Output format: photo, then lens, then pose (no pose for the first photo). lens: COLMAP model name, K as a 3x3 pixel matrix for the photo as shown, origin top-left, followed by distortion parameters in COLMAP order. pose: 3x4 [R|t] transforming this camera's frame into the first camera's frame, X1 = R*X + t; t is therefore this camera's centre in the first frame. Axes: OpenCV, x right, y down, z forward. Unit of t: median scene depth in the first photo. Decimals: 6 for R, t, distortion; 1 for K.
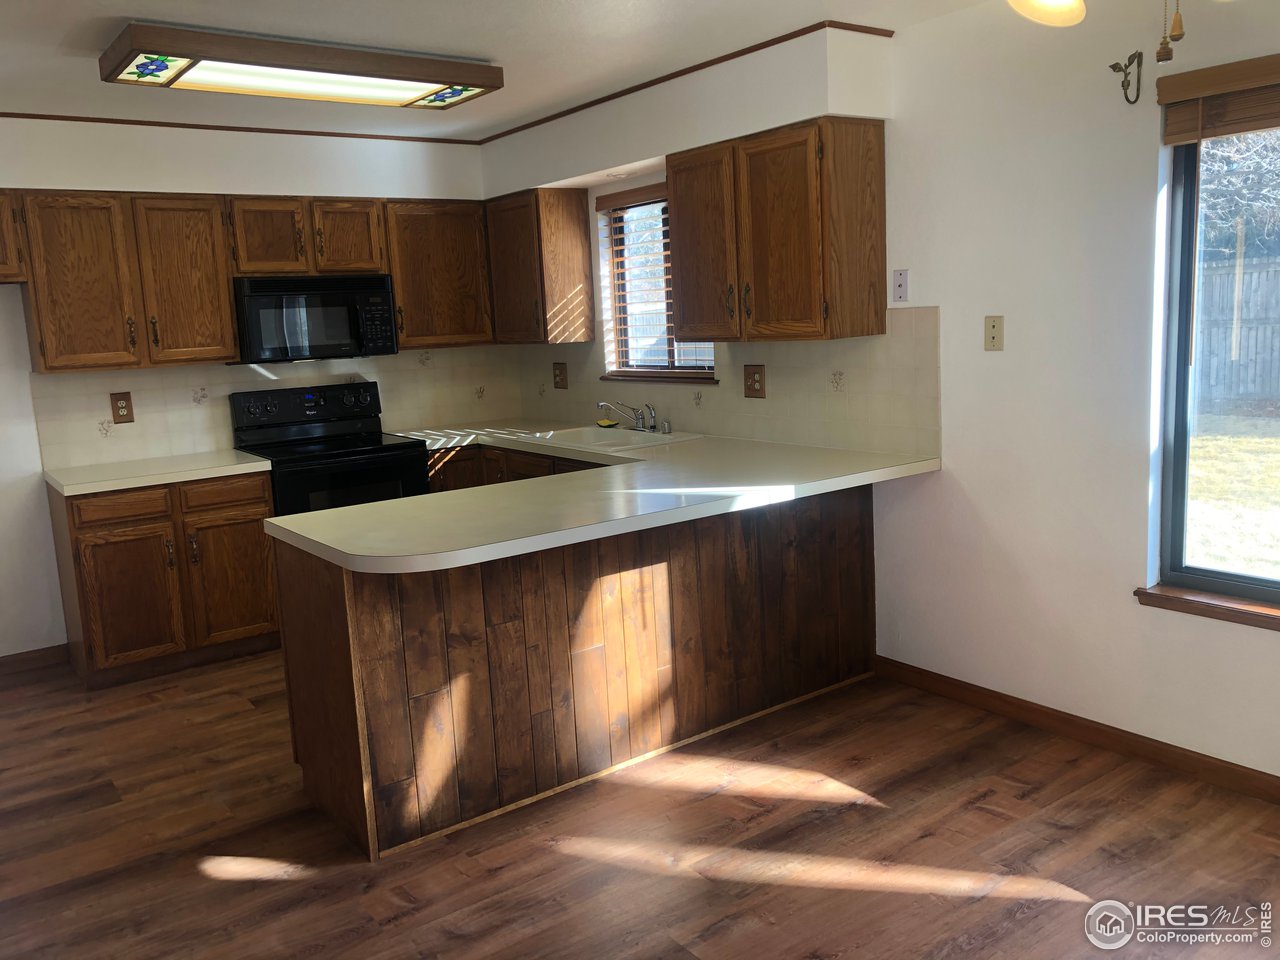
lens RADIAL K [[1053.5, 0, 640.0], [0, 1053.5, 480.0], [0, 0, 1]] dist [0.081534, -0.079188]
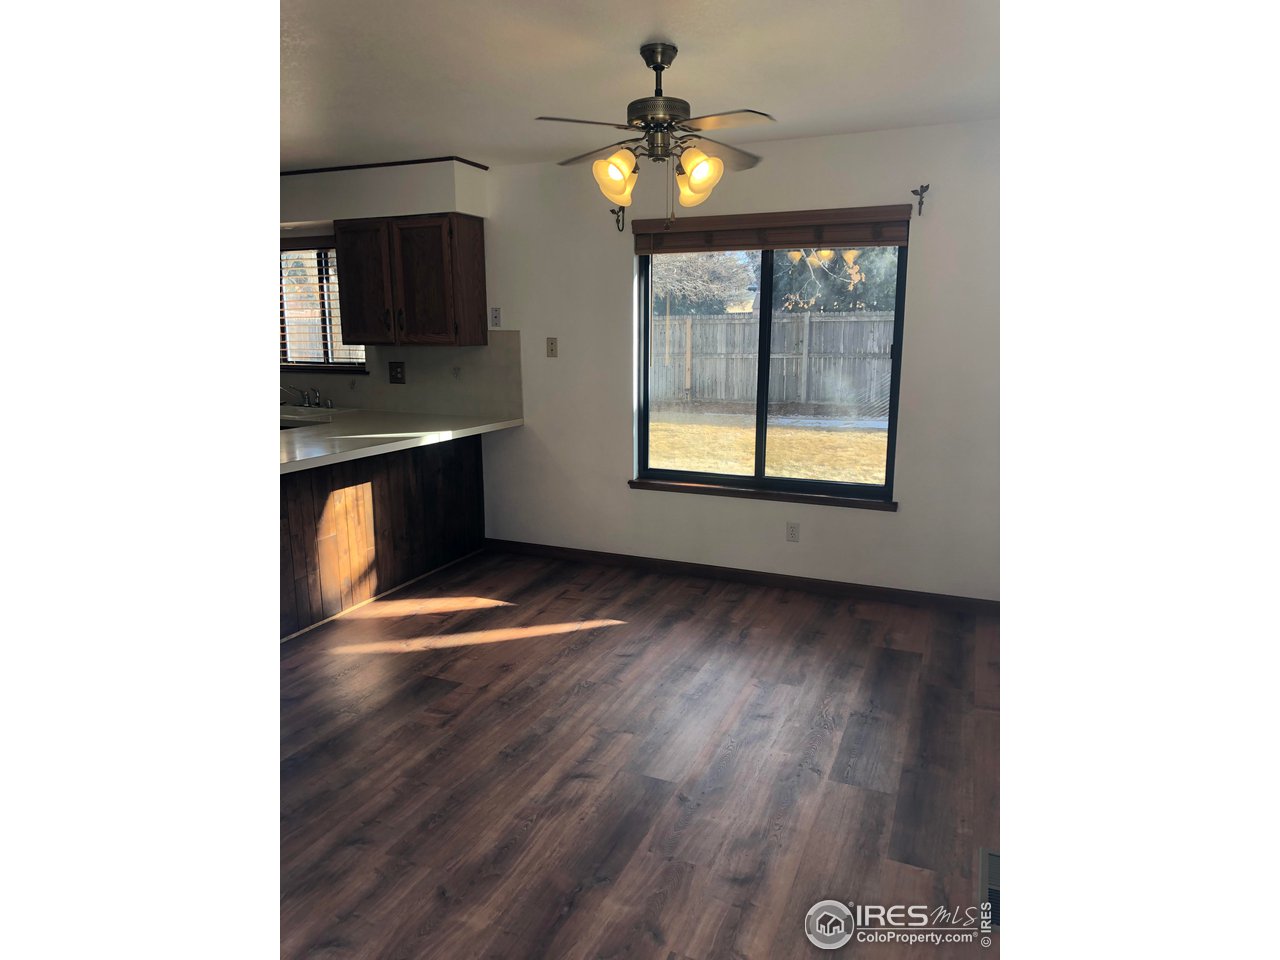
lens RADIAL K [[747.0, 0, 640.0], [0, 747.0, 480.0], [0, 0, 1]] dist [0.040139, -0.000324]
pose [[0.869172, -0.048179, 0.492157, -0.178311], [0.033004, 0.998675, 0.039476, 0.043268], [-0.493407, -0.018068, 0.869611, -0.188157]]
